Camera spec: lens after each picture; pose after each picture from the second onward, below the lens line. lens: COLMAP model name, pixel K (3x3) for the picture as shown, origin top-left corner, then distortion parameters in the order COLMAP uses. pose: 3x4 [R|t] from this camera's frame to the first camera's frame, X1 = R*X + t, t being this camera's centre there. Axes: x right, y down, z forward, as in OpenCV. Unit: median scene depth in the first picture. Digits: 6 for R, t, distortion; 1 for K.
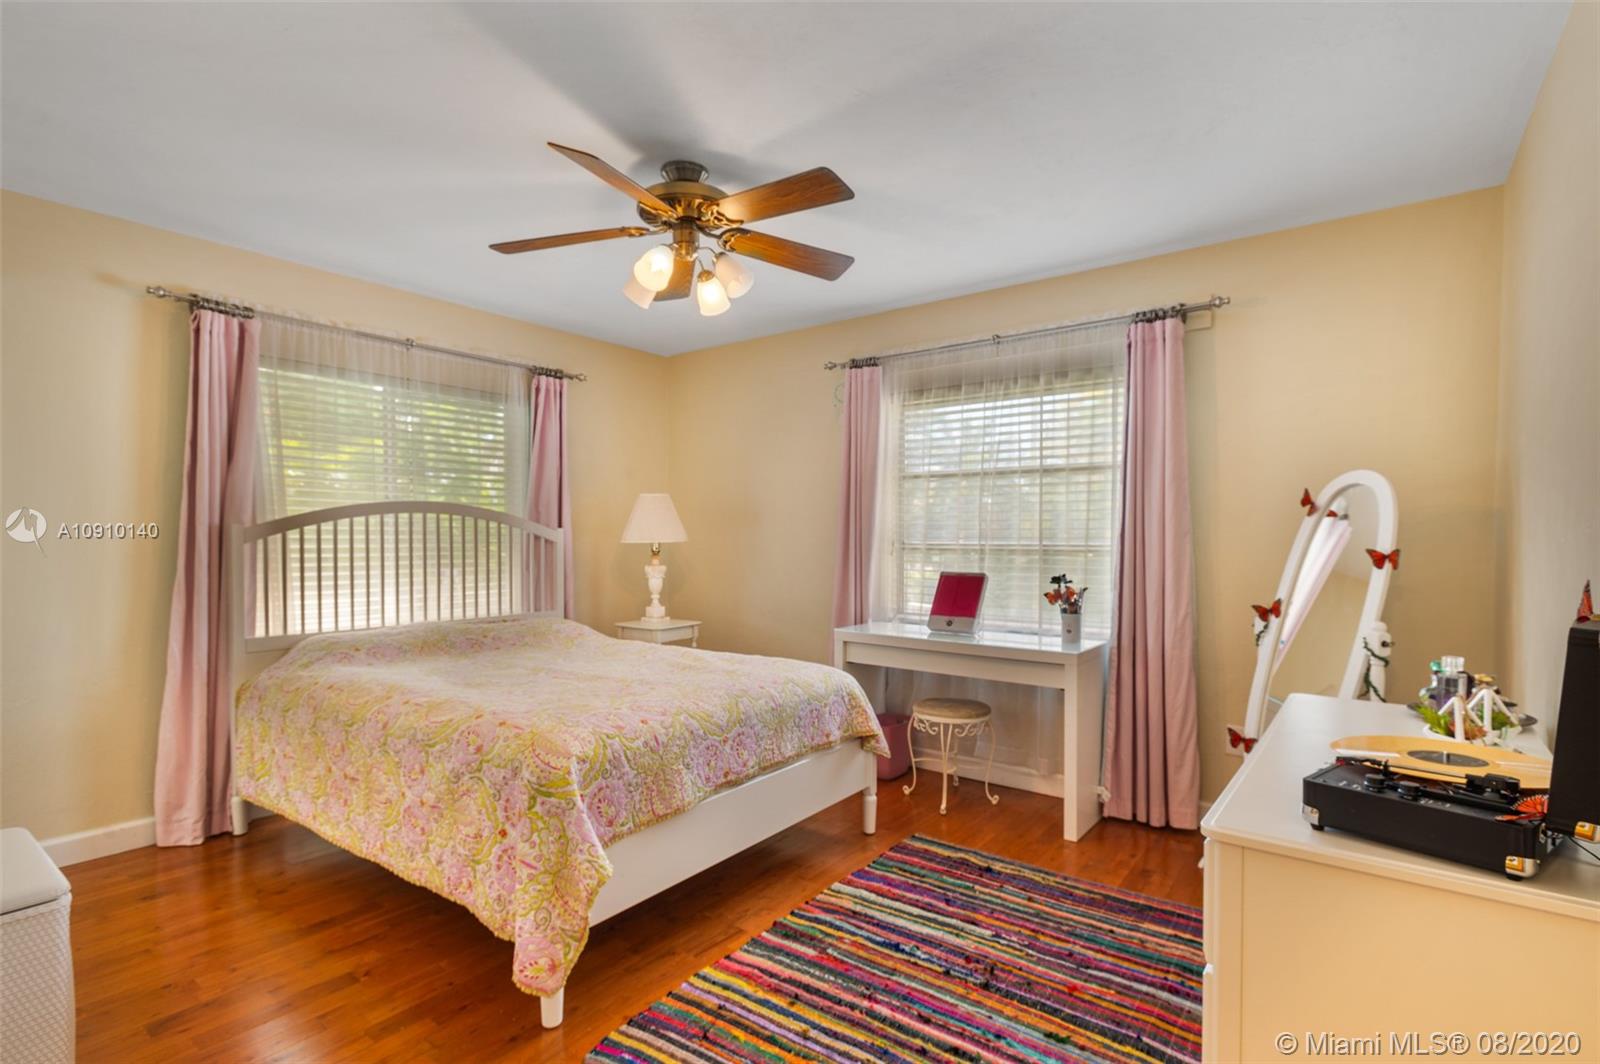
lens RADIAL K [[775.7, 0, 810.0], [0, 775.7, 536.1], [0, 0, 1]] dist [-0.000320, -0.001030]
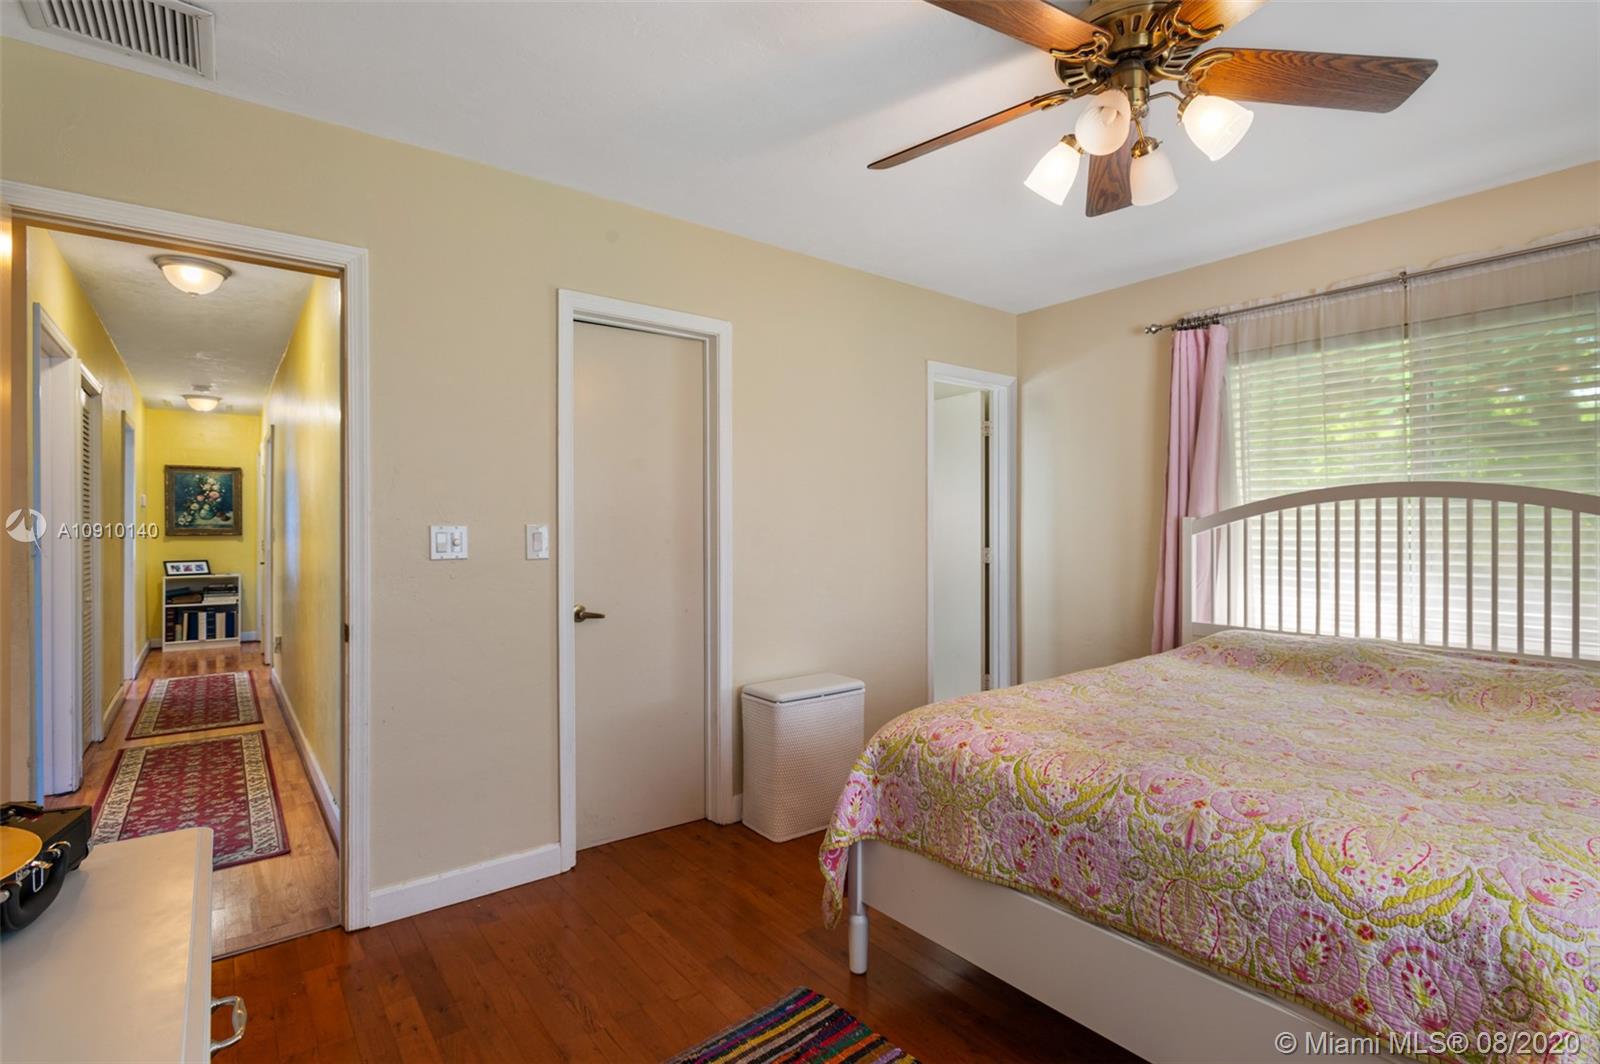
lens RADIAL K [[775.7, 0, 810.0], [0, 775.7, 536.1], [0, 0, 1]] dist [-0.000320, -0.001030]
pose [[-0.268763, 0.007048, -0.963181, 0.436206], [-0.003578, 0.999959, 0.008316, 0.004540], [0.963200, 0.005681, -0.268726, 0.726076]]
